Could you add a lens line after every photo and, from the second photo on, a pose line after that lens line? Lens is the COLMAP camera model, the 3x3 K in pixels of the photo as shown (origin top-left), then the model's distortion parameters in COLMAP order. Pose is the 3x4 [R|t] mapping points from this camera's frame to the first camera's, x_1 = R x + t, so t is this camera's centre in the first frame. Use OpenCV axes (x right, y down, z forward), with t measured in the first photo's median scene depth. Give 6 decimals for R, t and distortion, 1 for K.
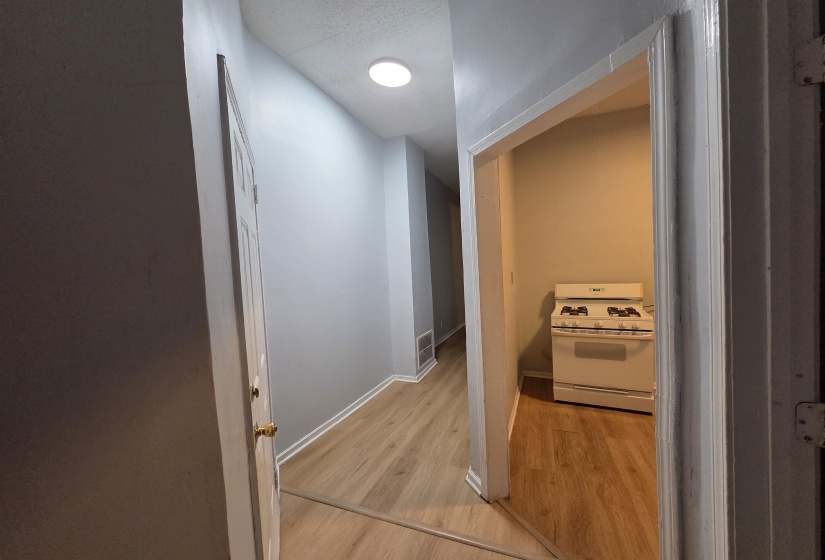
lens RADIAL K [[334.6, 0, 402.6], [0, 334.6, 283.5], [0, 0, 1]] dist [0.001324, 0.000220]
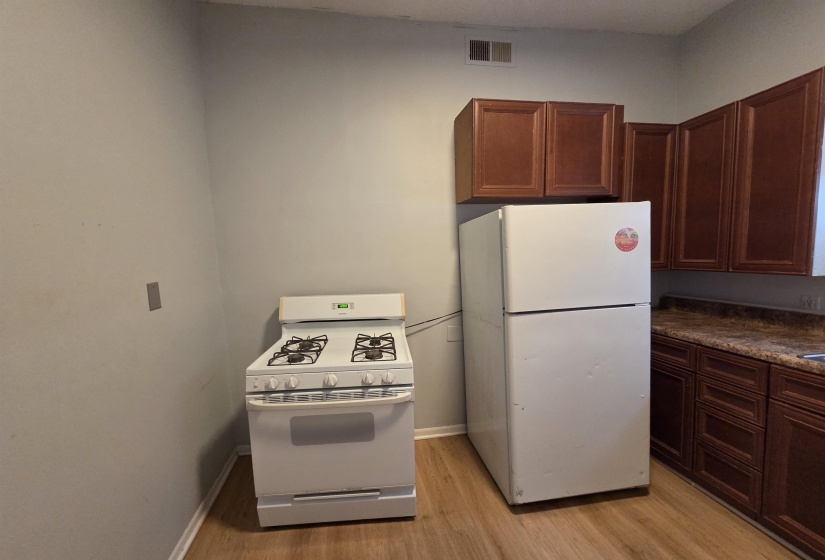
lens RADIAL K [[334.6, 0, 402.6], [0, 334.6, 283.5], [0, 0, 1]] dist [0.001324, 0.000220]
pose [[0.847797, -0.024927, 0.529735, 0.383239], [0.010502, 0.999488, 0.030222, -0.043199], [-0.530217, -0.020059, 0.847624, 0.465303]]
